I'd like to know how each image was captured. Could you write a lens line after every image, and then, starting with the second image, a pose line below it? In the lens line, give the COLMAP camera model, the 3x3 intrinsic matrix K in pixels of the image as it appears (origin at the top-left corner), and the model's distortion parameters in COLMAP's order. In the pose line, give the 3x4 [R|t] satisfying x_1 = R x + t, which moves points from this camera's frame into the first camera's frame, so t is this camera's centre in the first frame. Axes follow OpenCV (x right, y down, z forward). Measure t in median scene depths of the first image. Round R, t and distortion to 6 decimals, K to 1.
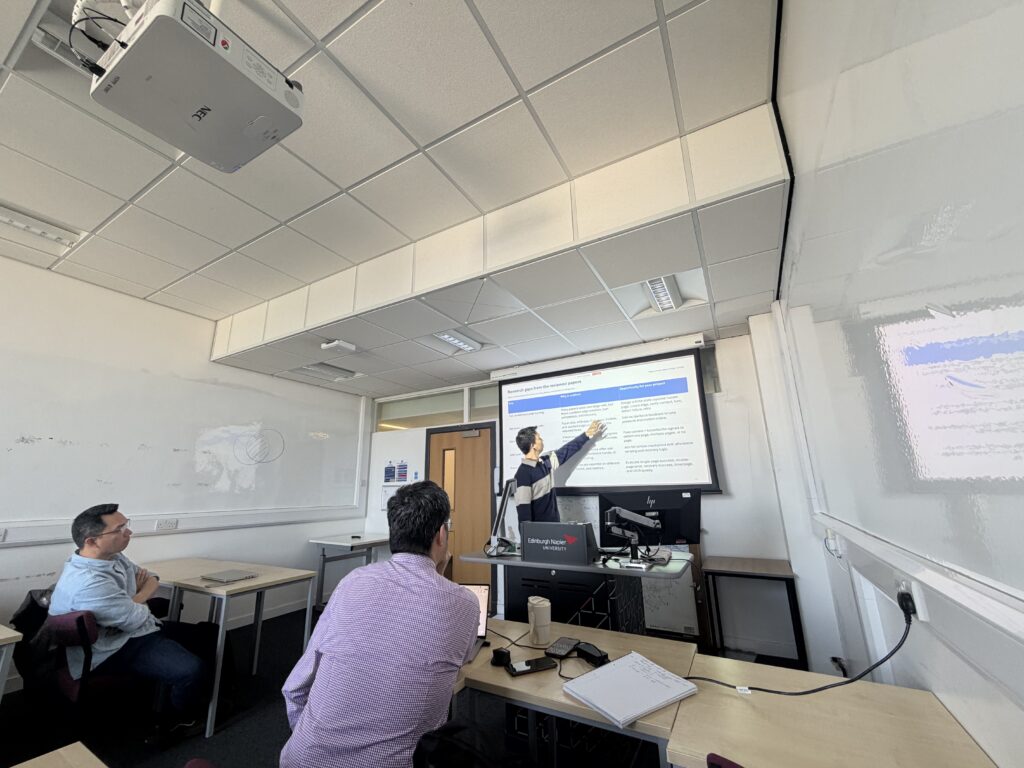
lens RADIAL K [[410.3, 0, 504.6], [0, 410.3, 385.9], [0, 0, 1]] dist [0.002181, 0.000057]
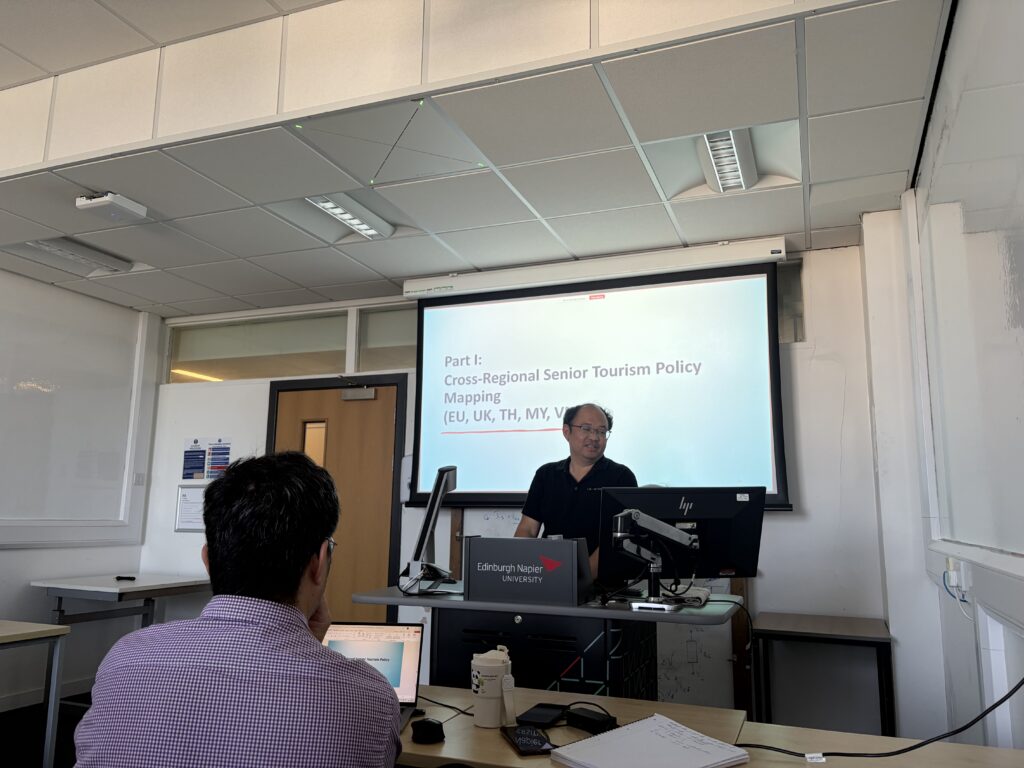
lens RADIAL K [[782.4, 0, 507.3], [0, 782.4, 385.1], [0, 0, 1]] dist [0.055507, -0.062150]
pose [[0.989022, 0.053731, 0.137655, -0.042536], [-0.064615, 0.995023, 0.075854, 0.019337], [-0.132894, -0.083916, 0.987571, -0.056028]]
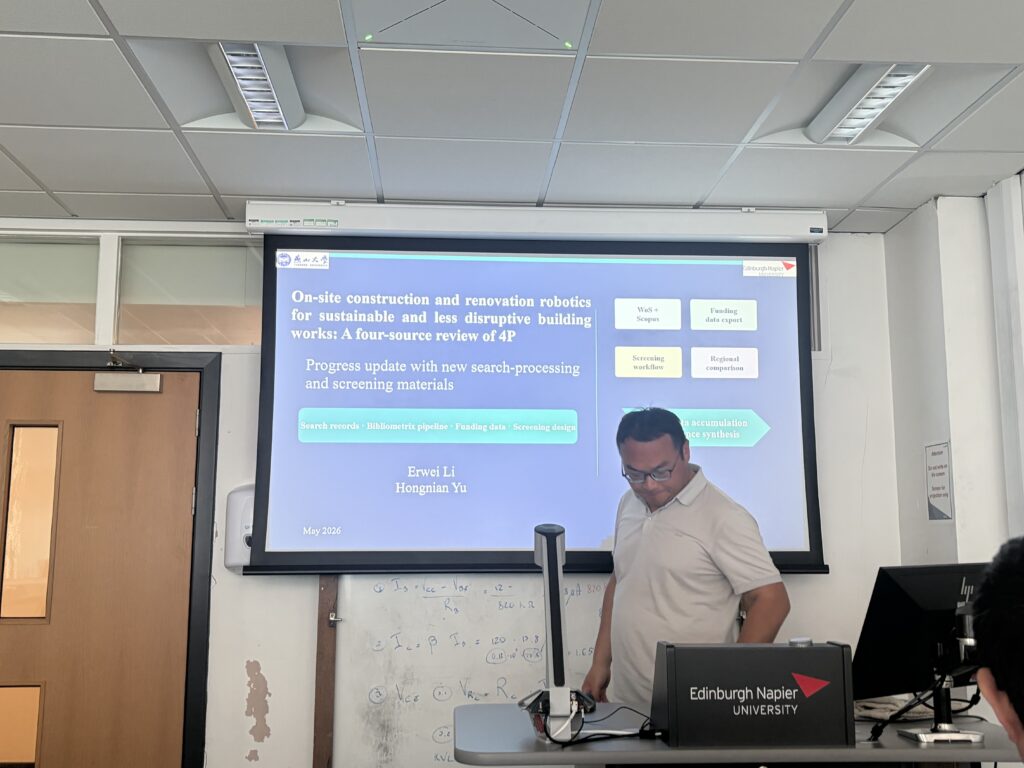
lens RADIAL K [[1071.7, 0, 514.9], [0, 1071.7, 386.8], [0, 0, 1]] dist [0.012077, 0.005143]
pose [[0.830773, 0.102536, 0.547085, -0.387644], [-0.149145, 0.987952, 0.041320, 0.055991], [-0.536257, -0.115923, 0.836056, 0.196006]]
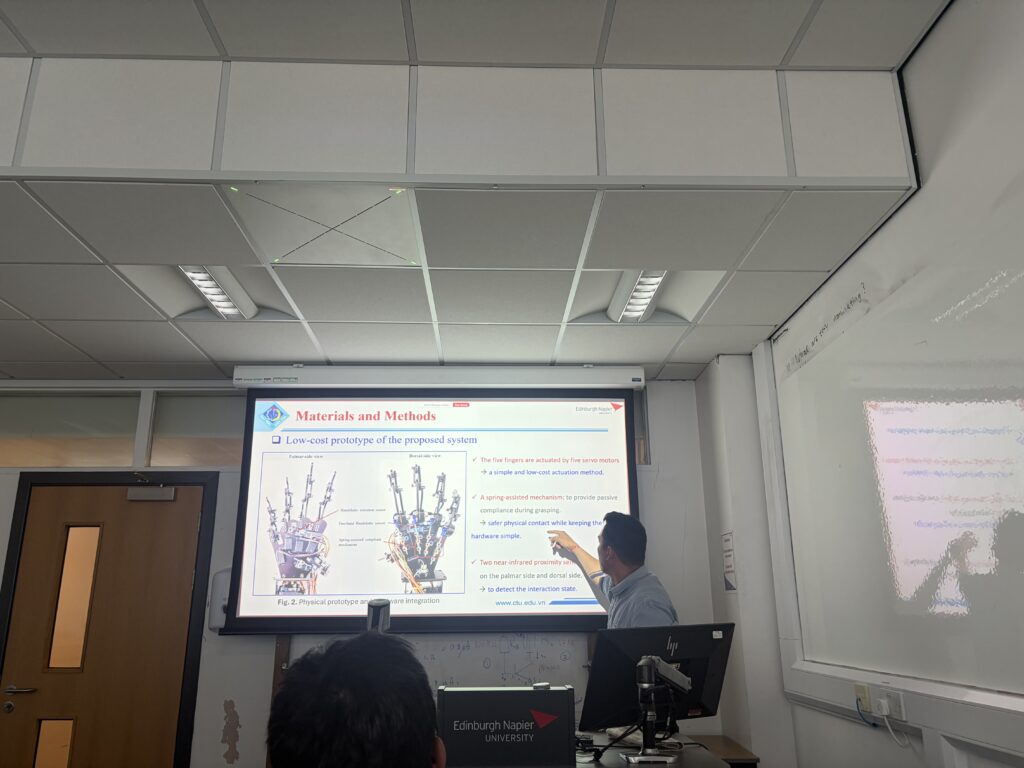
lens RADIAL K [[782.4, 0, 507.3], [0, 782.4, 385.1], [0, 0, 1]] dist [0.055507, -0.062150]
pose [[0.851808, 0.158849, 0.499189, -0.270158], [-0.137283, 0.987303, -0.079917, 0.020792], [-0.505546, -0.000456, 0.862800, 0.083346]]
